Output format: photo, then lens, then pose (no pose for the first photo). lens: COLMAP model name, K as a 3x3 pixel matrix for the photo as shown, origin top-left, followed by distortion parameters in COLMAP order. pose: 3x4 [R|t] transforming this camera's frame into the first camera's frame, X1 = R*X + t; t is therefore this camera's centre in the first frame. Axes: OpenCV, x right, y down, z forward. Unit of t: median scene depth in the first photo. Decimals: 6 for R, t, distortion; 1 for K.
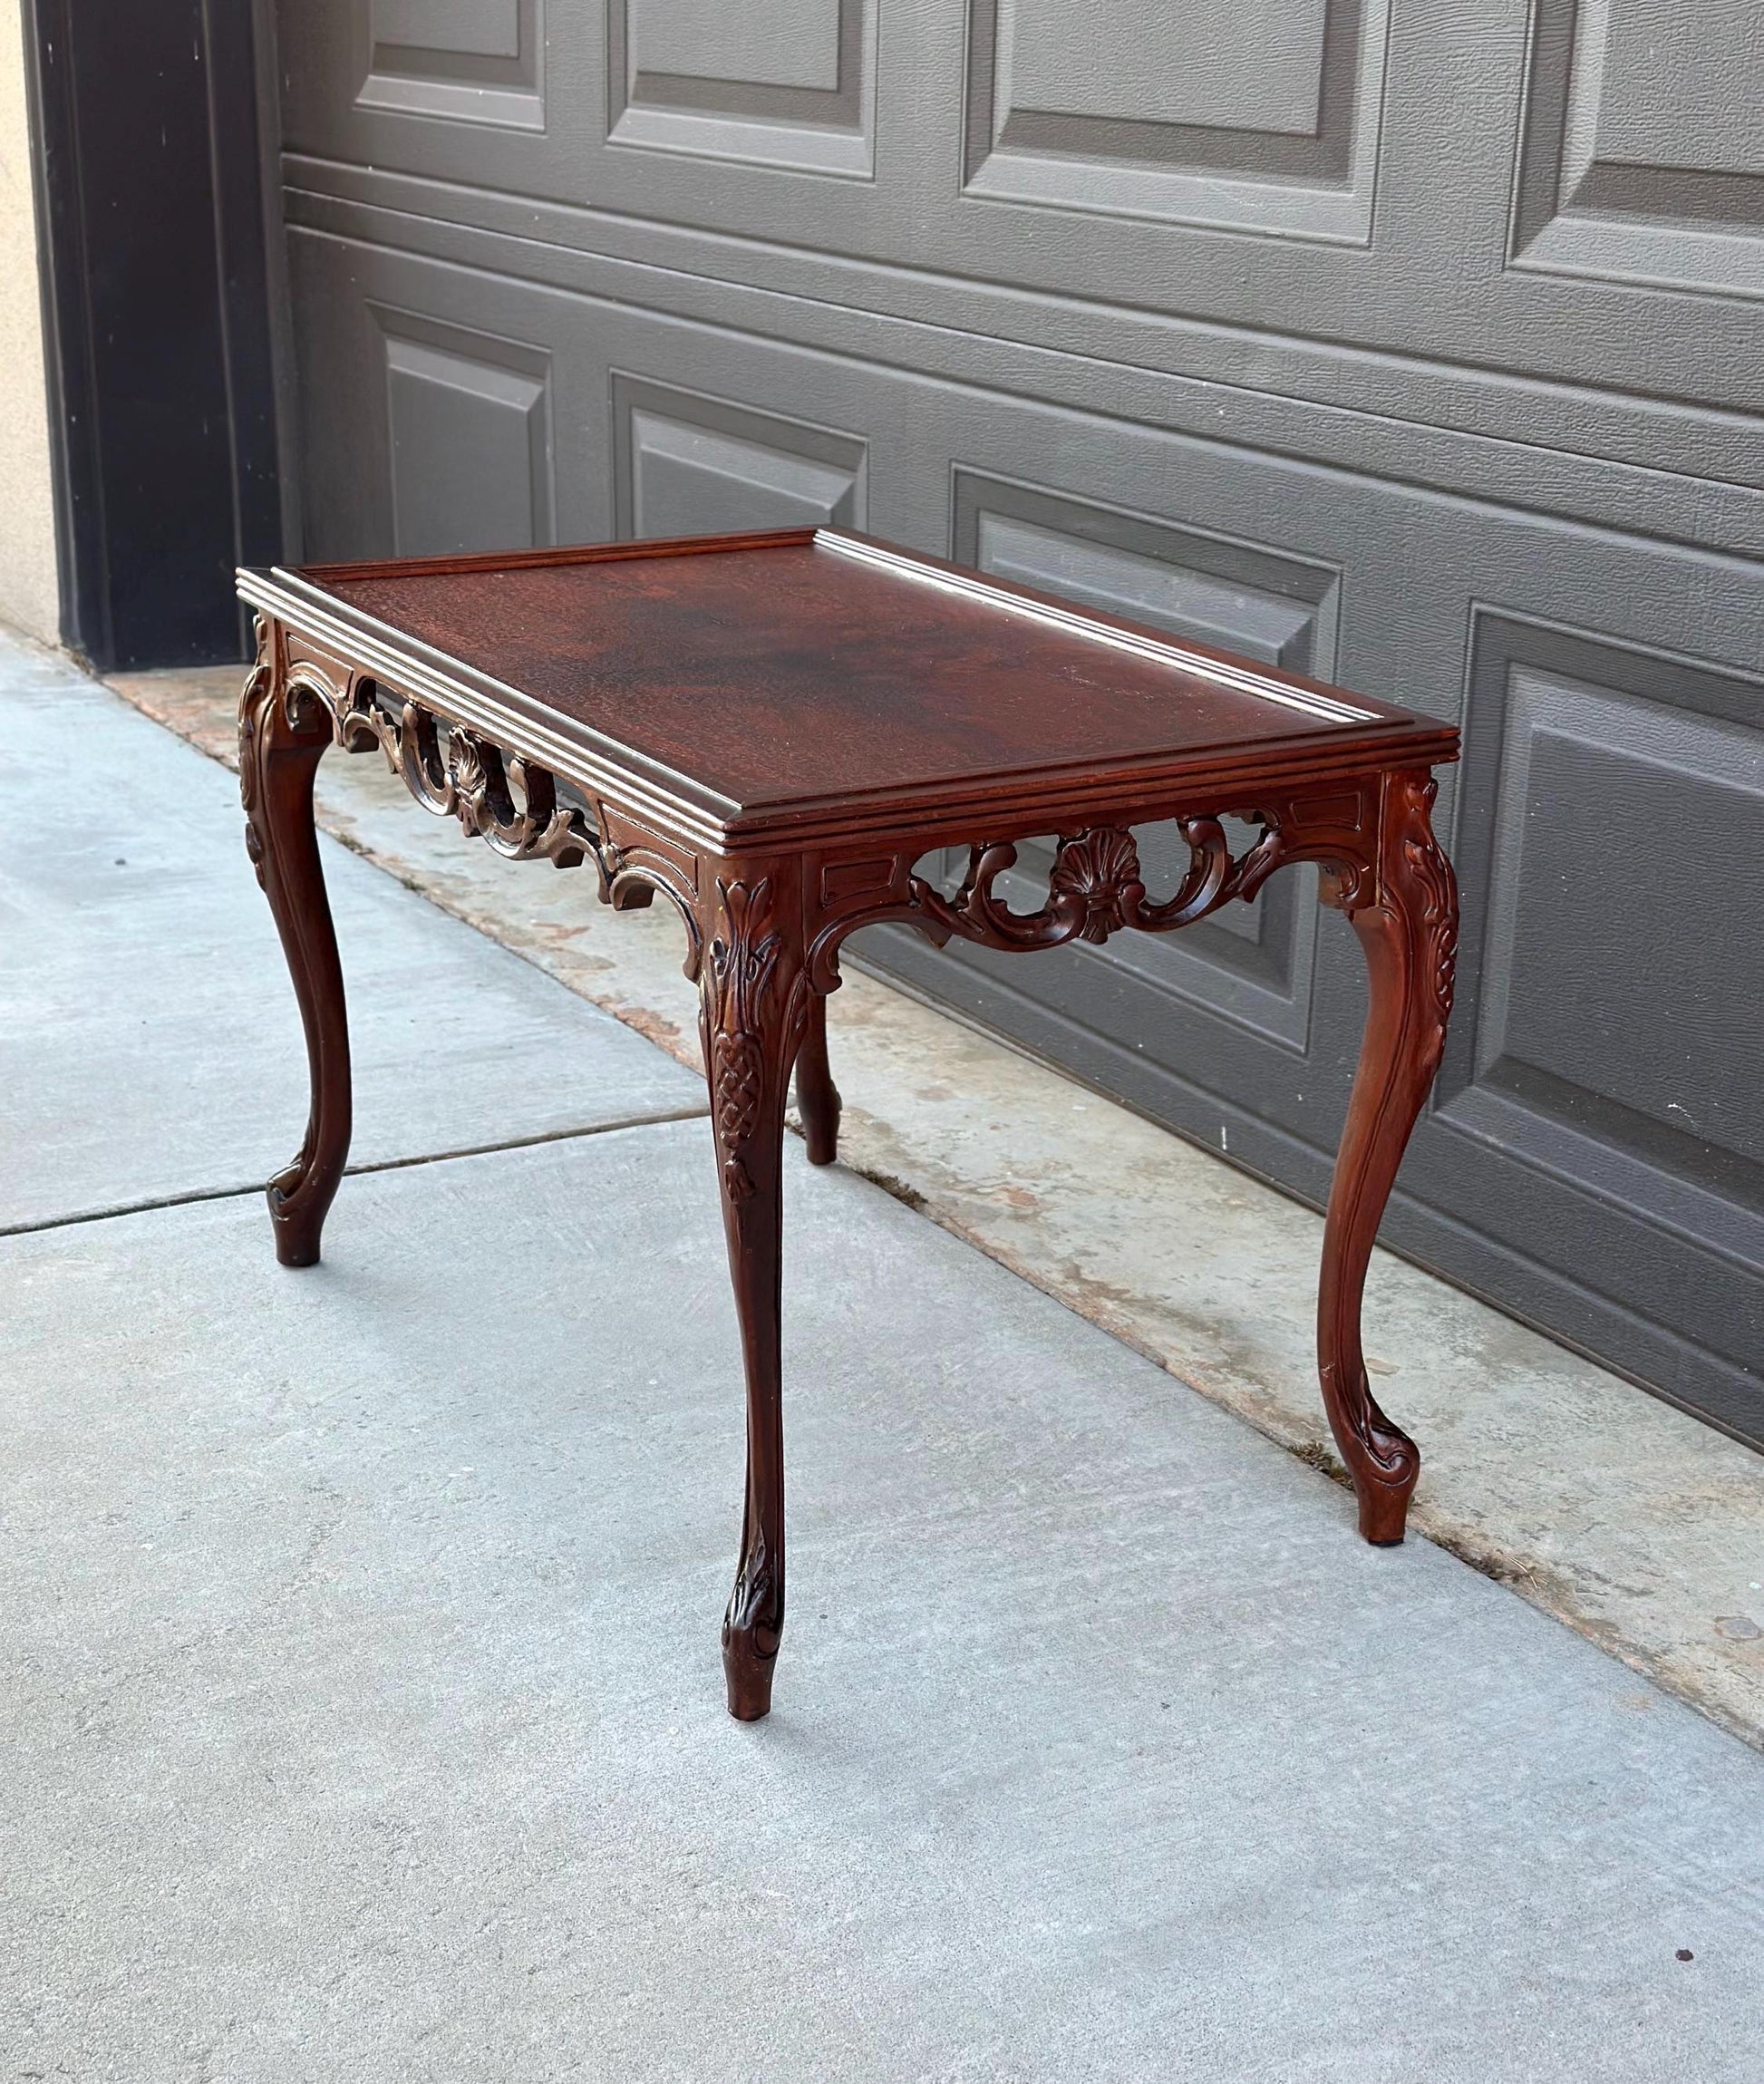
lens RADIAL K [[3264.8, 0, 891.1], [0, 3264.8, 1087.6], [0, 0, 1]] dist [0.155220, -0.052085]
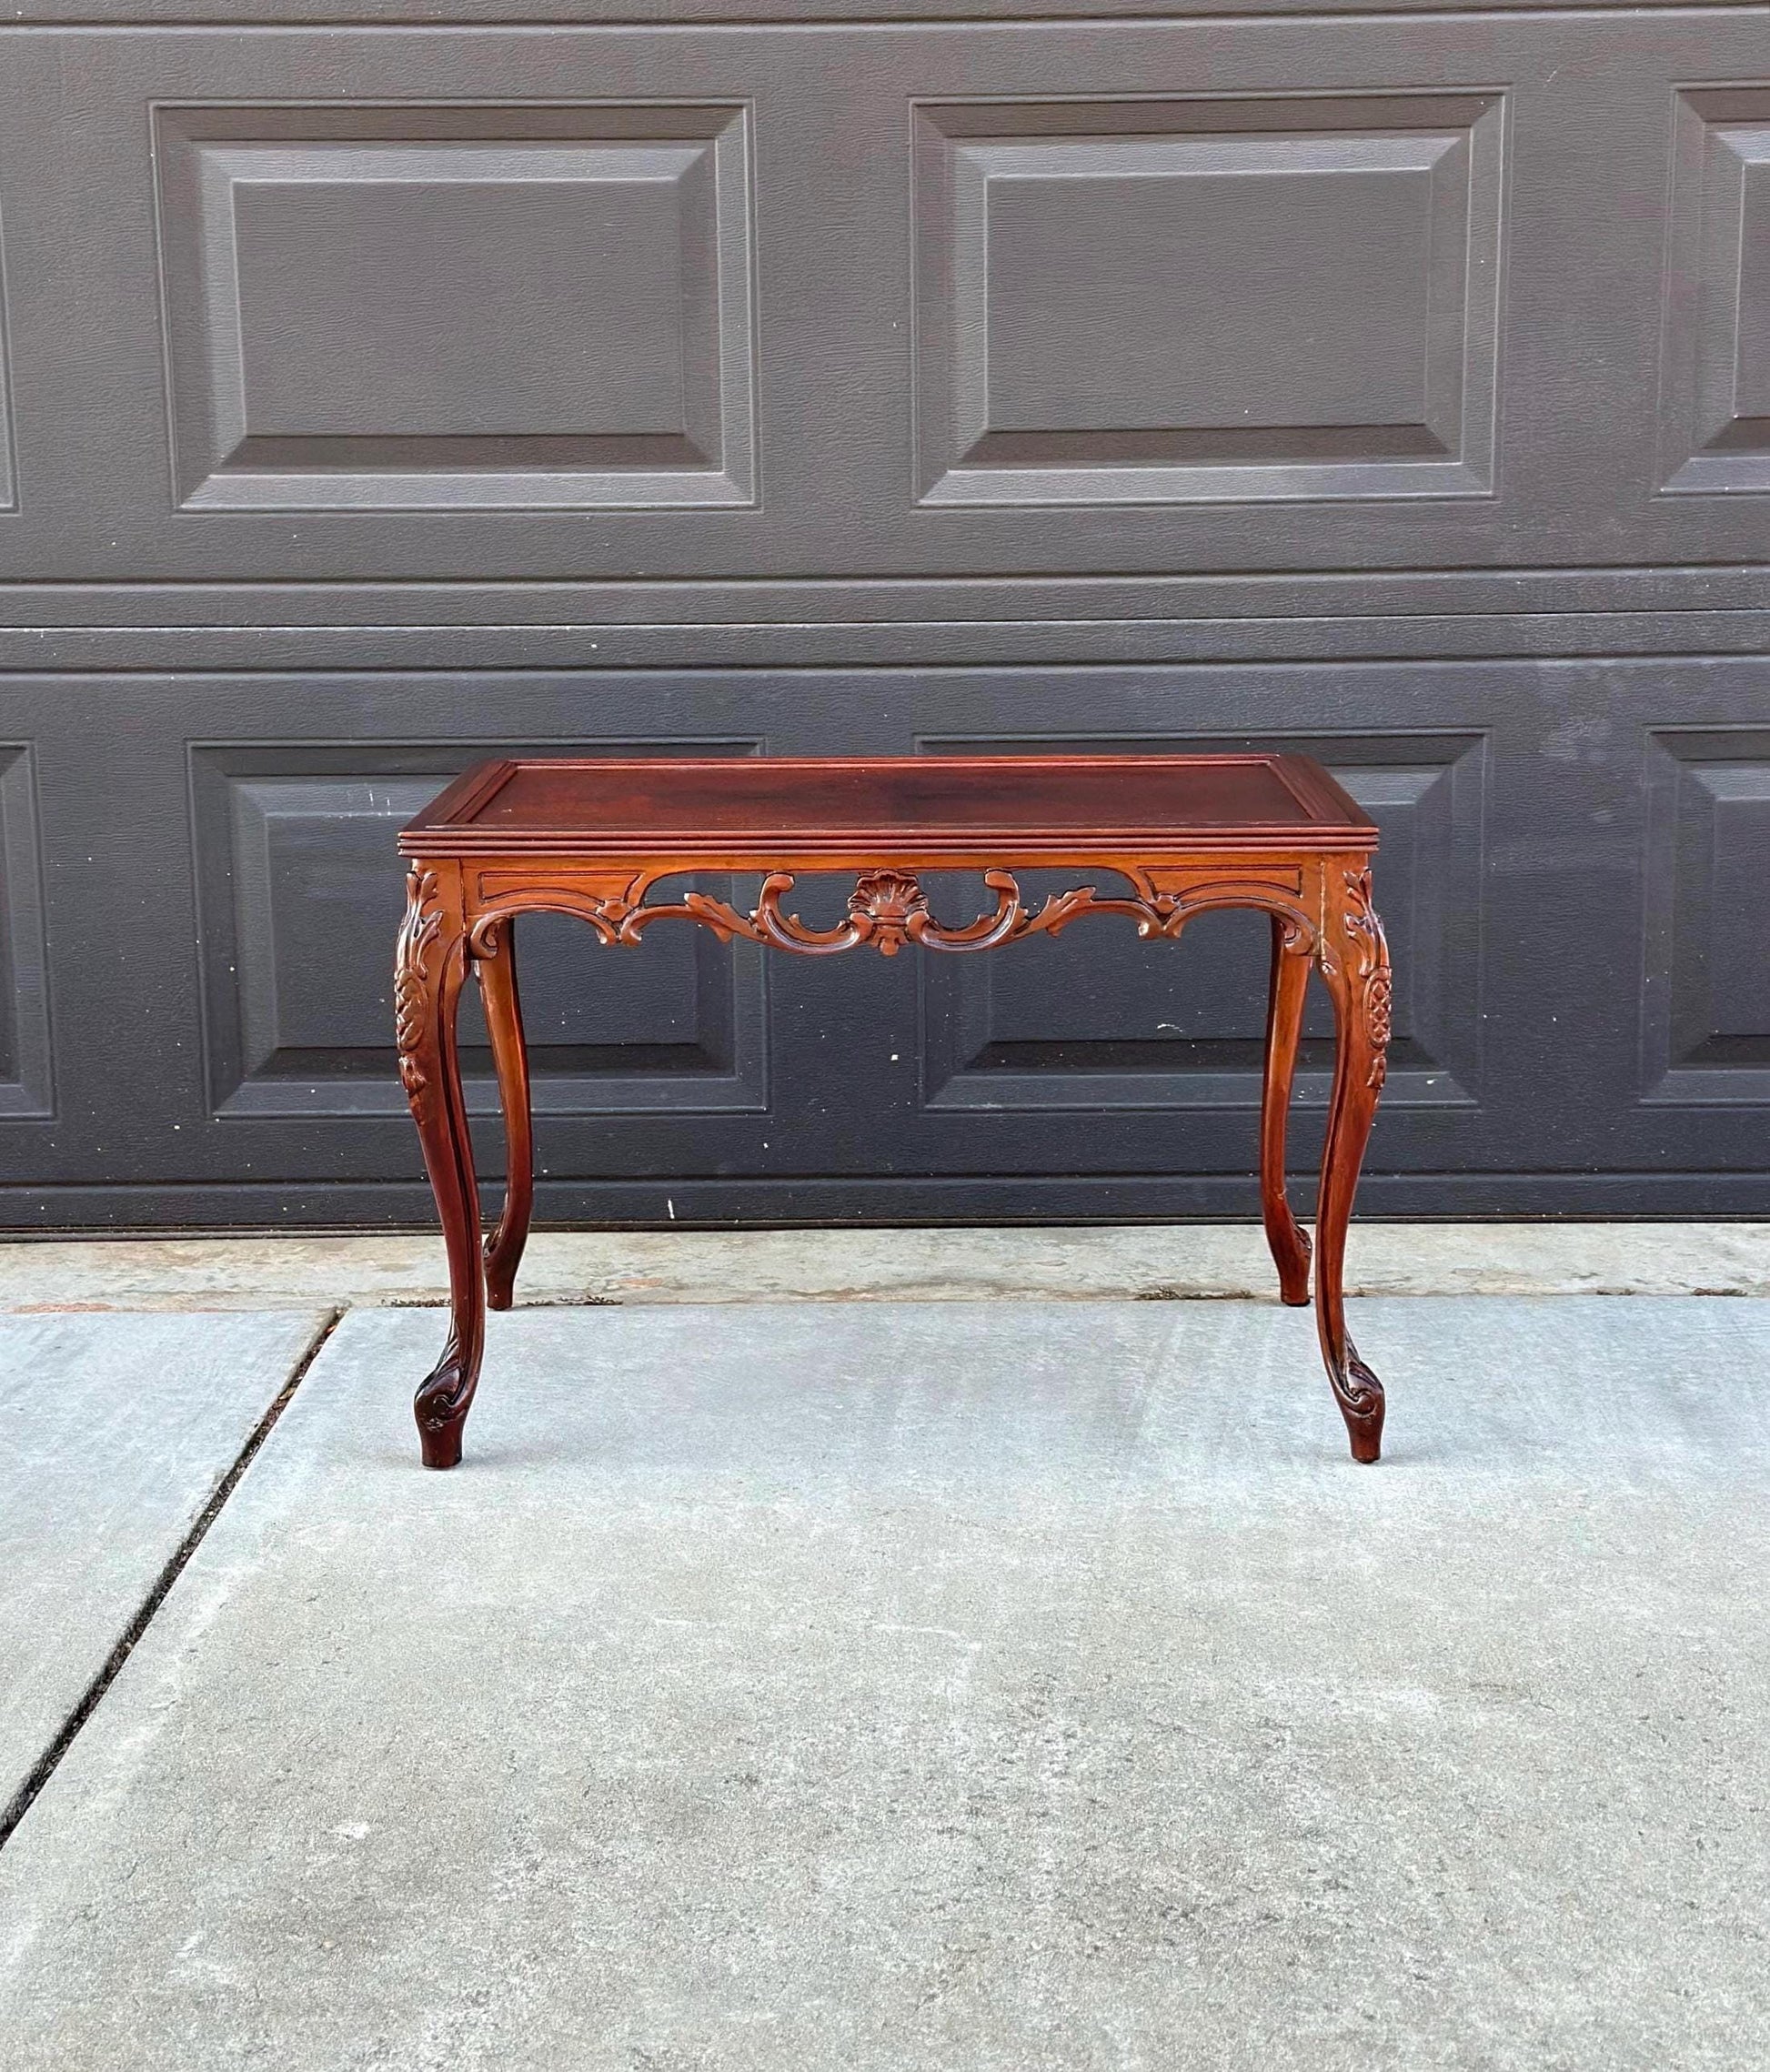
lens RADIAL K [[3333.5, 0, 885.0], [0, 3333.5, 1036.0], [0, 0, 1]] dist [0.171779, -0.222476]
pose [[0.494358, -0.192923, 0.847579, -1.038397], [0.302374, 0.952333, 0.040404, -0.083556], [-0.814972, 0.236312, 0.529128, 0.268079]]
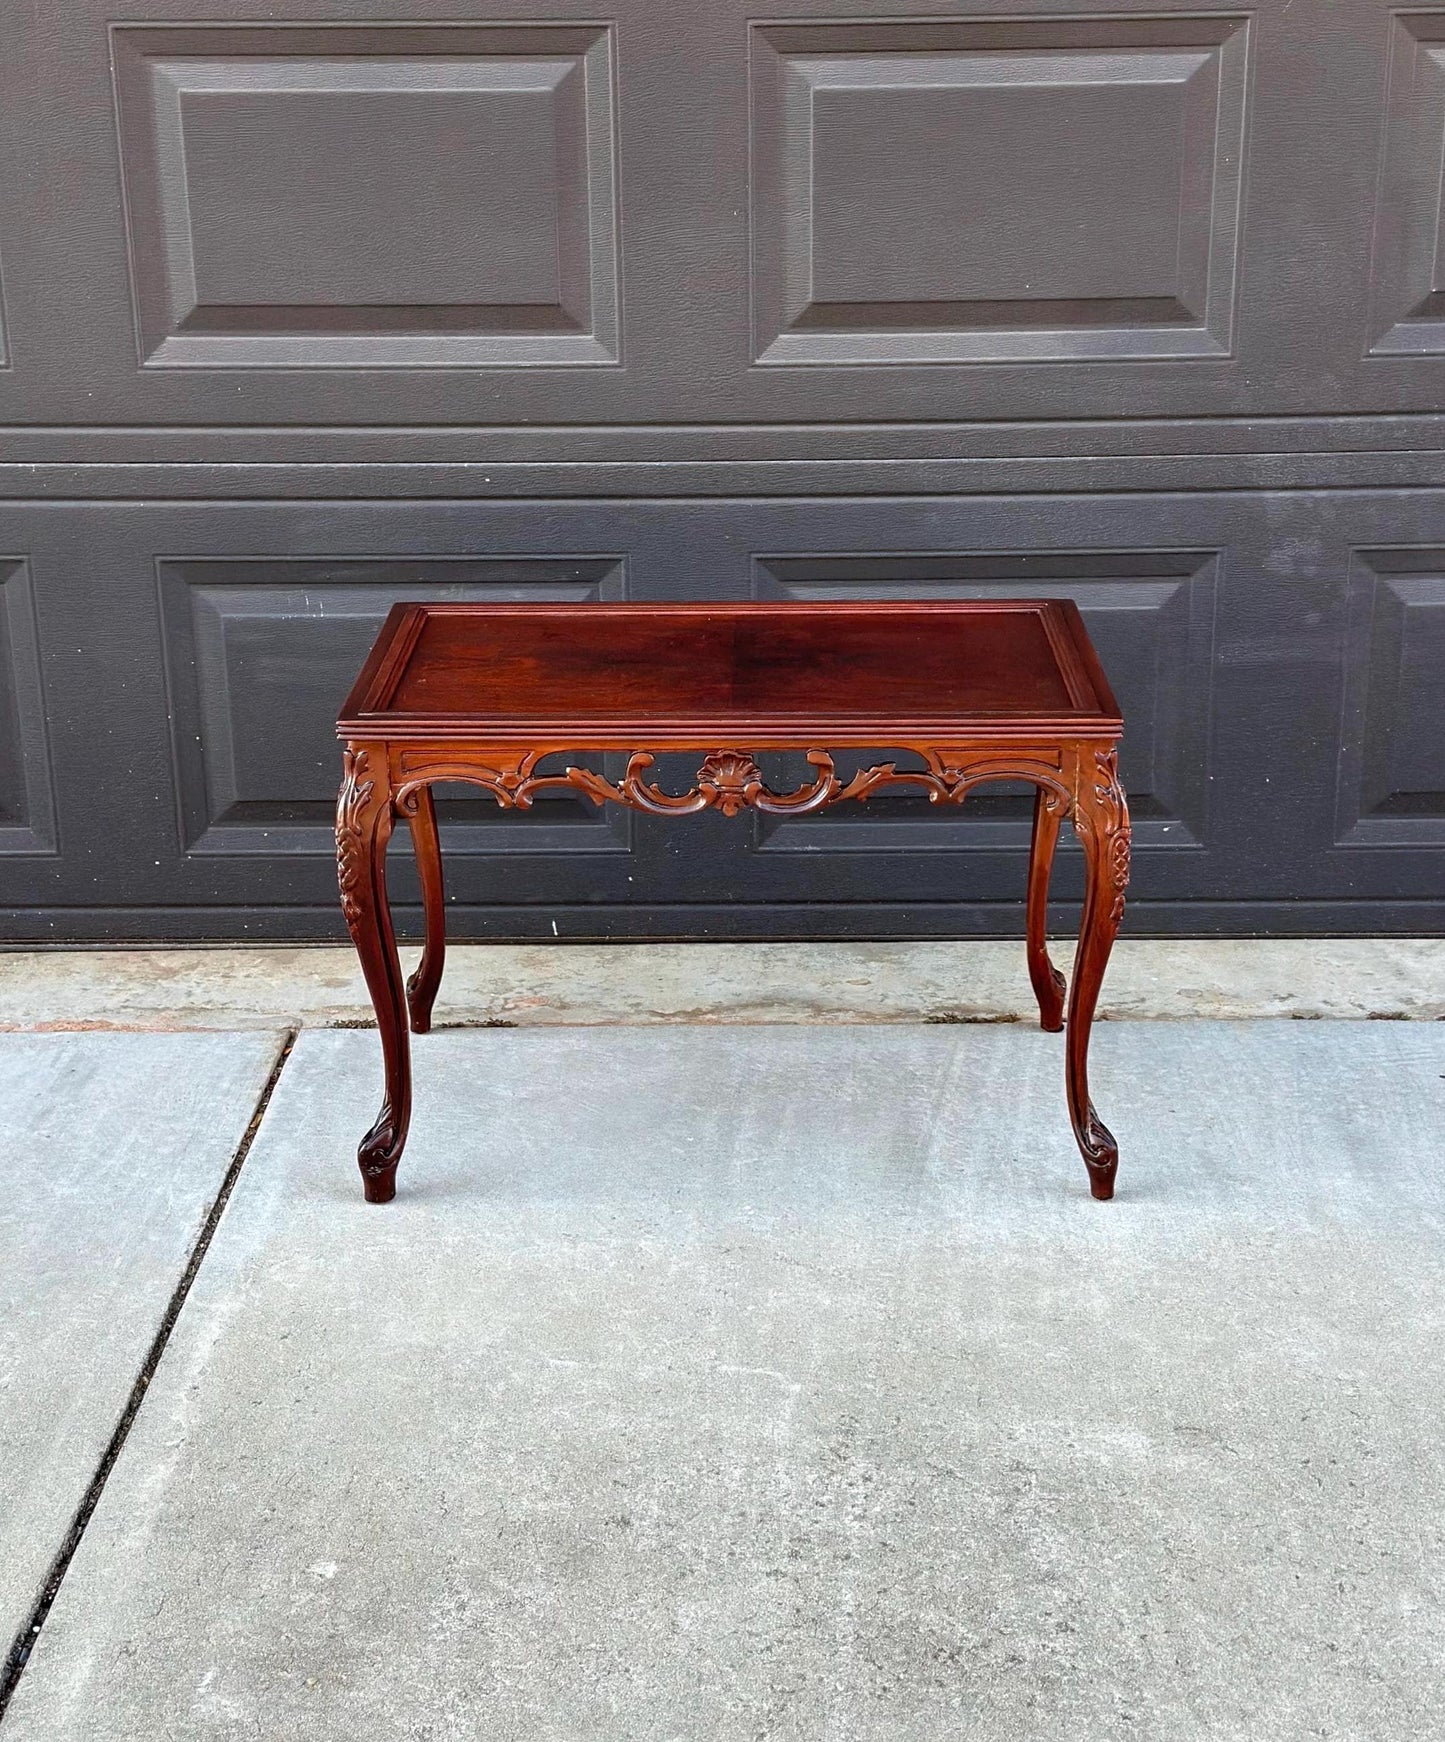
lens RADIAL K [[2799.1, 0, 722.6], [0, 2799.1, 926.0], [0, 0, 1]] dist [0.160252, -0.109370]
pose [[0.495239, -0.322387, 0.806725, -1.049105], [0.301606, 0.934642, 0.188354, -0.238839], [-0.814722, 0.150033, 0.560105, 0.205078]]
